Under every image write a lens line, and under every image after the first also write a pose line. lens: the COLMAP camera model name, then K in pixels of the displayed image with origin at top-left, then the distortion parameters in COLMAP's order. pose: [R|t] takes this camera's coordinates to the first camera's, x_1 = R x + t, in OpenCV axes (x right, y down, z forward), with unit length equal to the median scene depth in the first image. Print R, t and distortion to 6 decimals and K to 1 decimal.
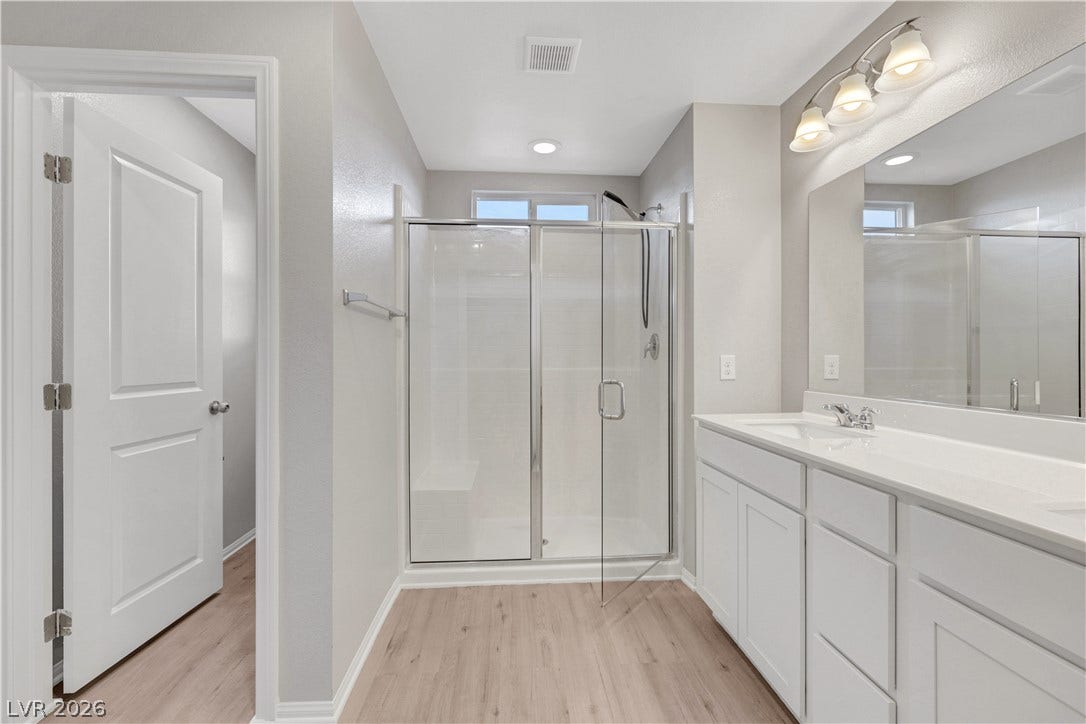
lens RADIAL K [[459.9, 0, 545.0], [0, 459.9, 360.5], [0, 0, 1]] dist [0.002514, -0.000528]
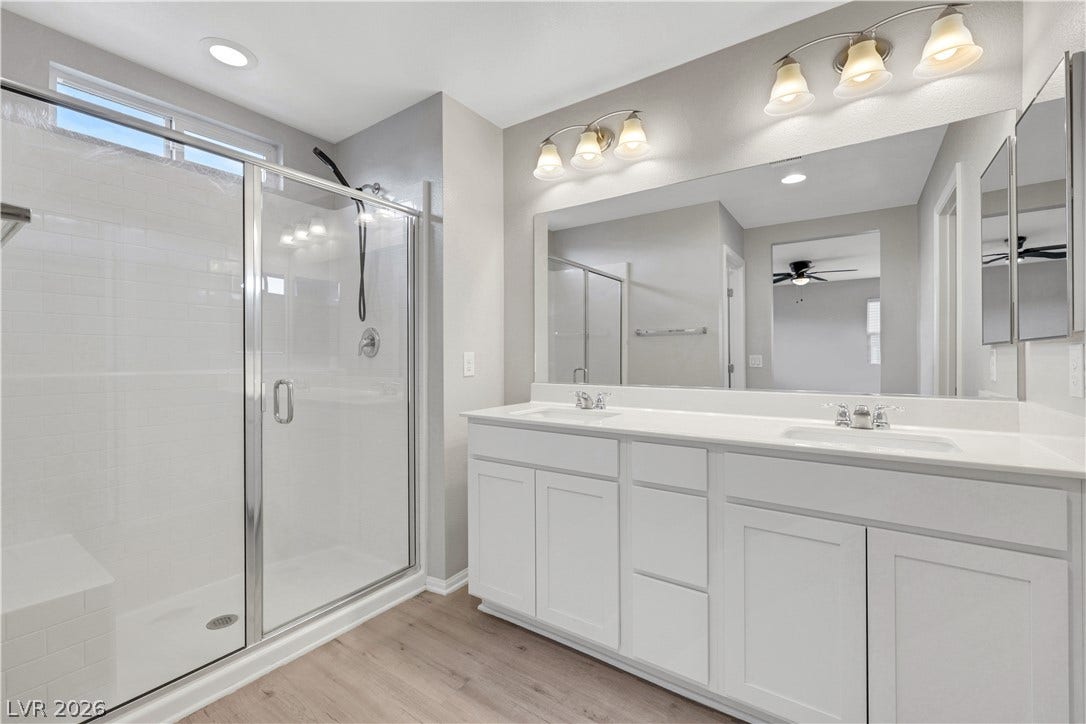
lens RADIAL K [[459.9, 0, 543.5], [0, 459.9, 358.8], [0, 0, 1]] dist [0.002514, -0.000528]
pose [[0.625875, -0.004750, 0.779909, -0.307167], [0.007138, 0.999974, 0.000361, 0.003396], [-0.779891, 0.005341, 0.625893, 0.231843]]
